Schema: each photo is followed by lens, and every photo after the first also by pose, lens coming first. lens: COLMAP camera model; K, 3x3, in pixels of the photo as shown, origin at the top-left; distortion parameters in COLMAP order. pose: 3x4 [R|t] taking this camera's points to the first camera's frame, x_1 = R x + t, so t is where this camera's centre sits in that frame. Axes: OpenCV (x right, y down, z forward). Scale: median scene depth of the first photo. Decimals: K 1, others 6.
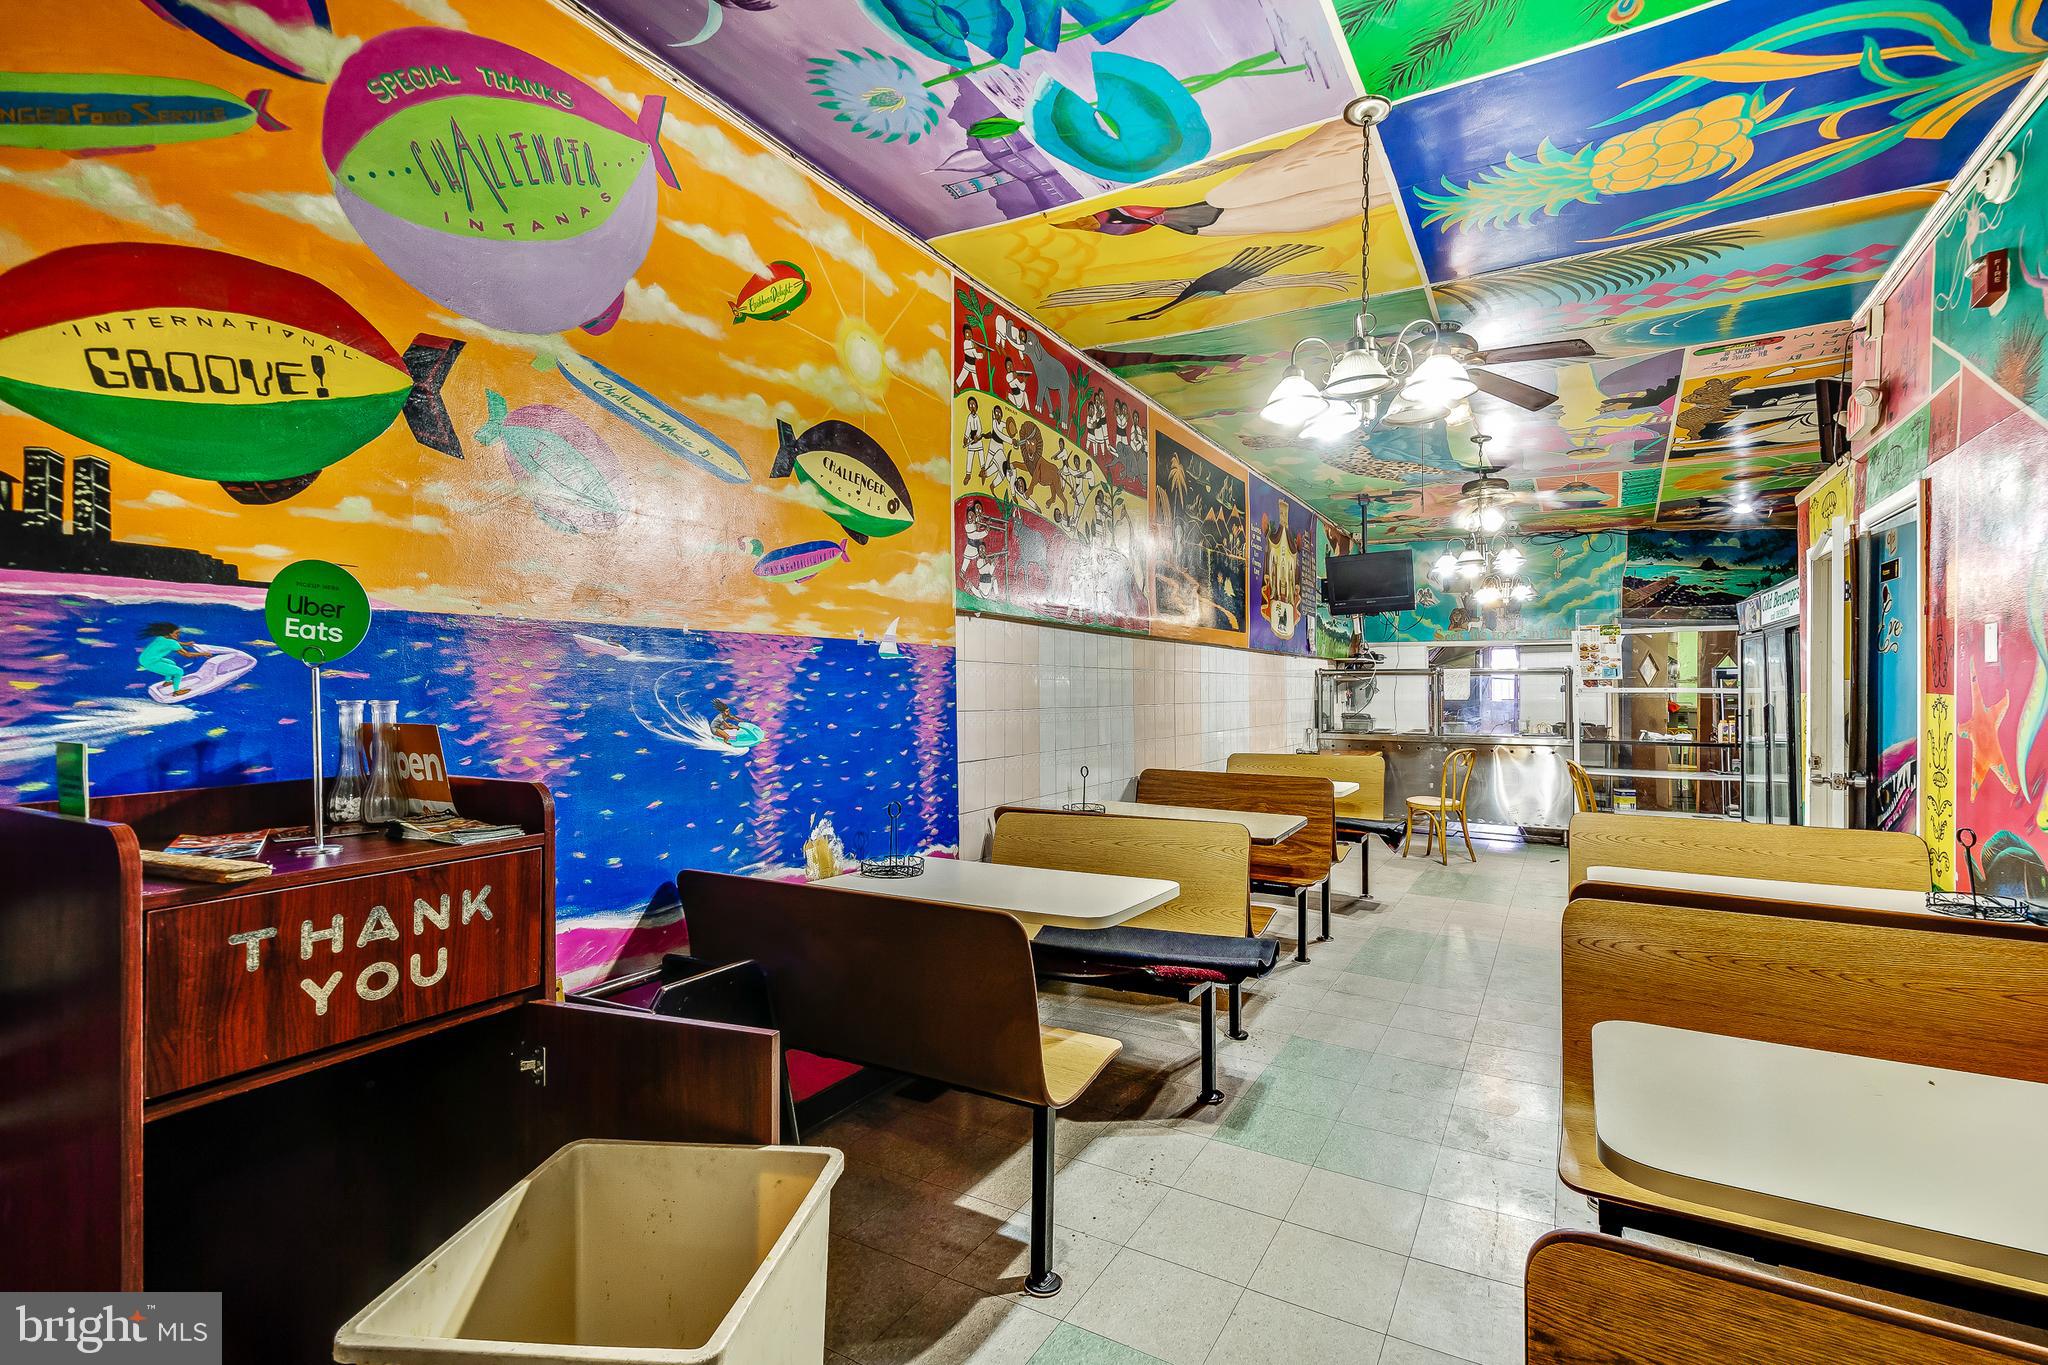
lens RADIAL K [[913.8, 0, 1041.0], [0, 913.8, 692.4], [0, 0, 1]] dist [0.017302, -0.003772]
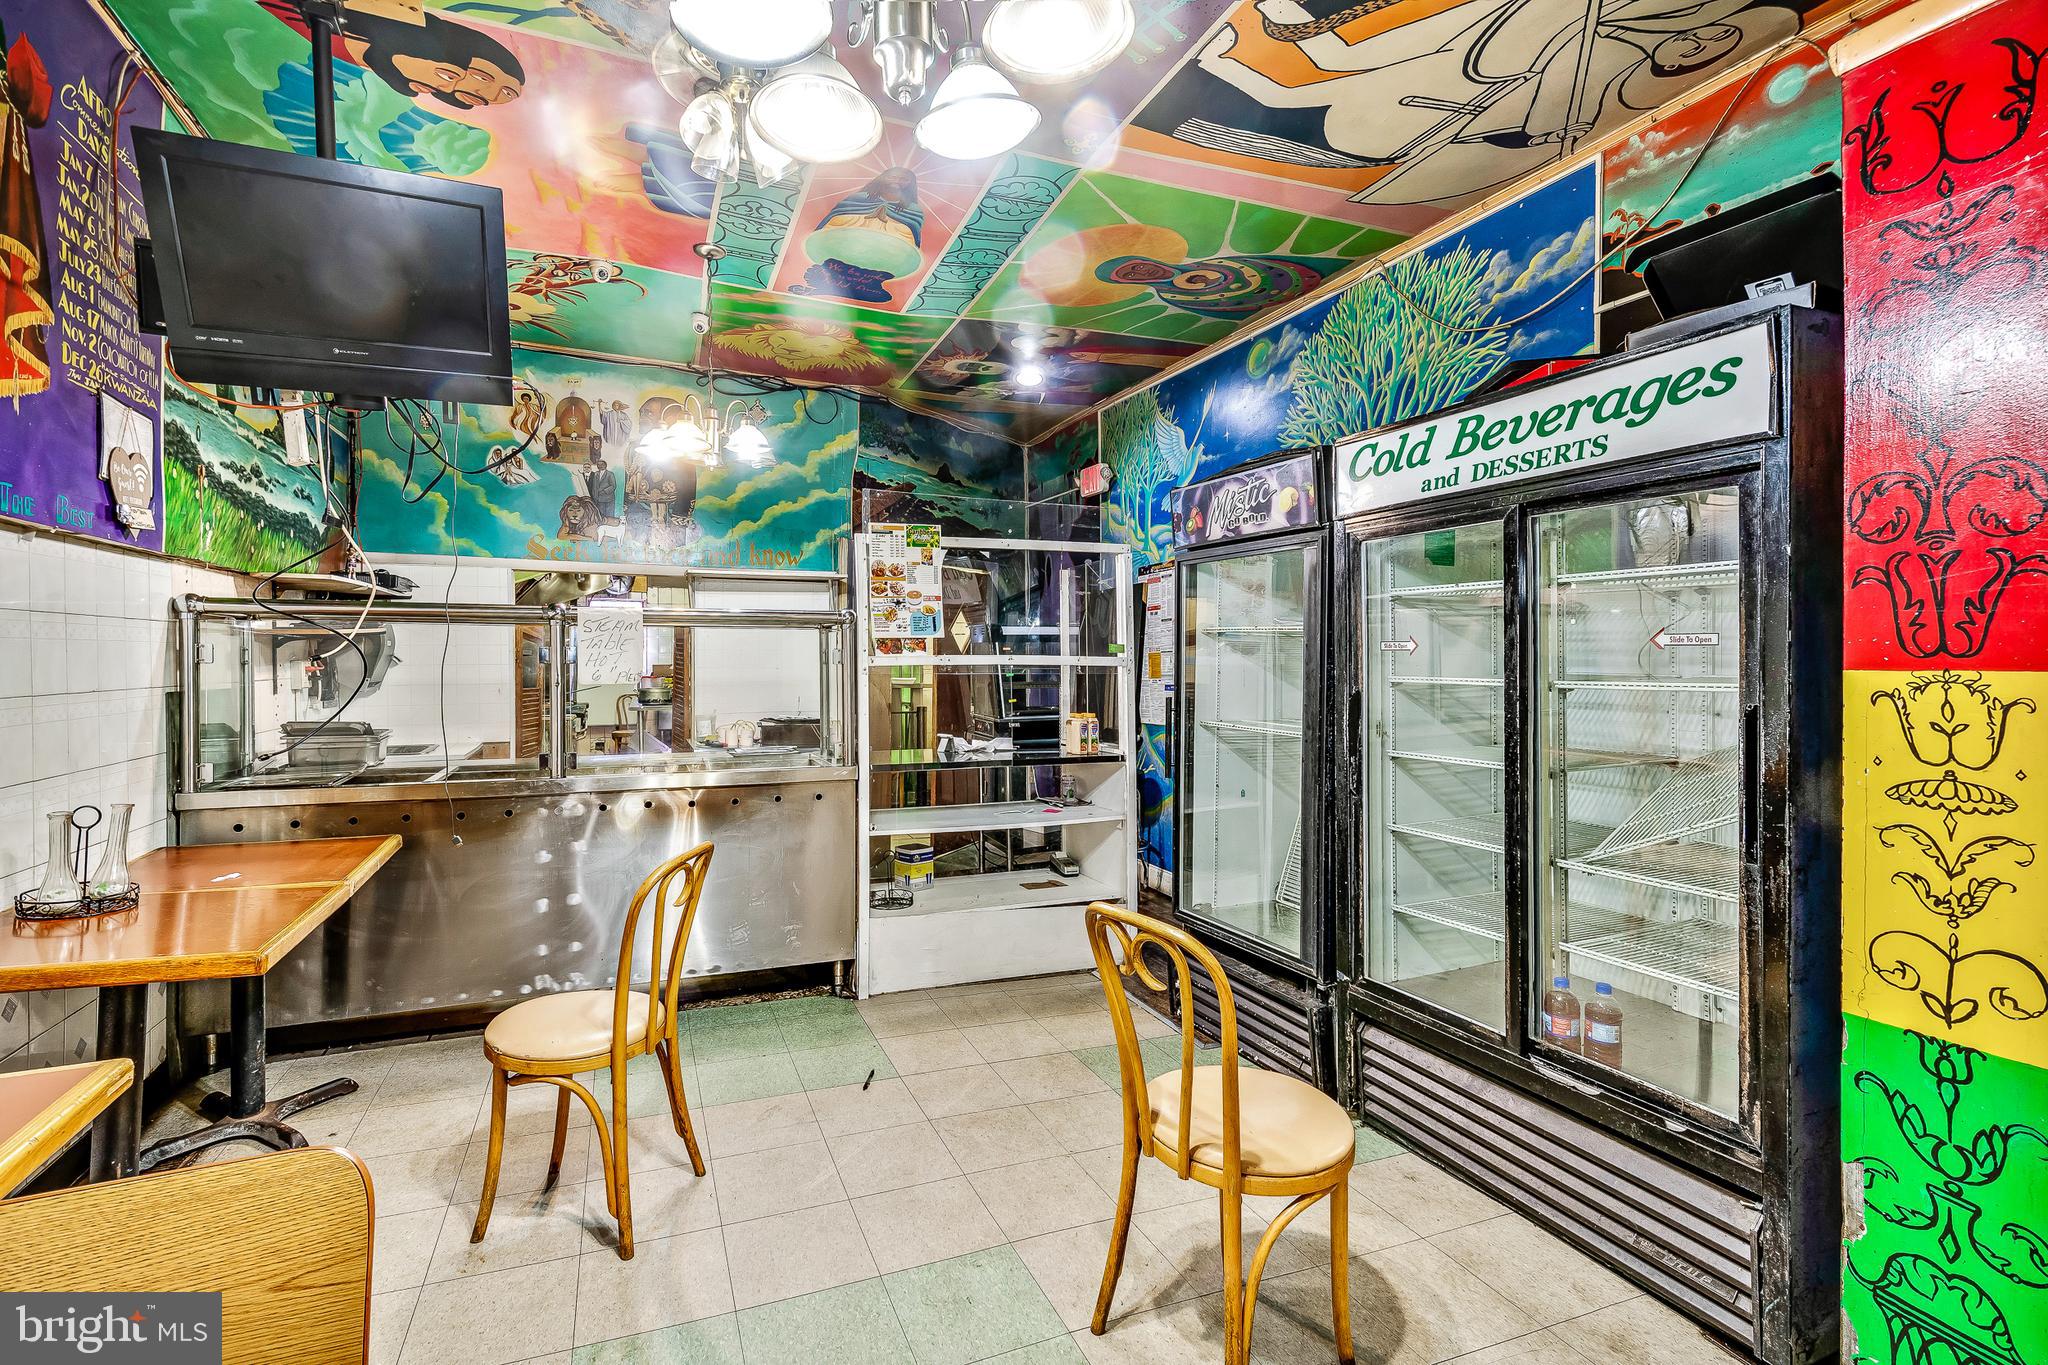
lens RADIAL K [[913.8, 0, 991.6], [0, 913.8, 670.7], [0, 0, 1]] dist [0.017302, -0.003772]
pose [[0.612060, -0.008668, 0.790764, 0.215471], [0.000802, 0.999946, 0.010340, -0.001546], [-0.790811, -0.005695, 0.612034, 0.562888]]
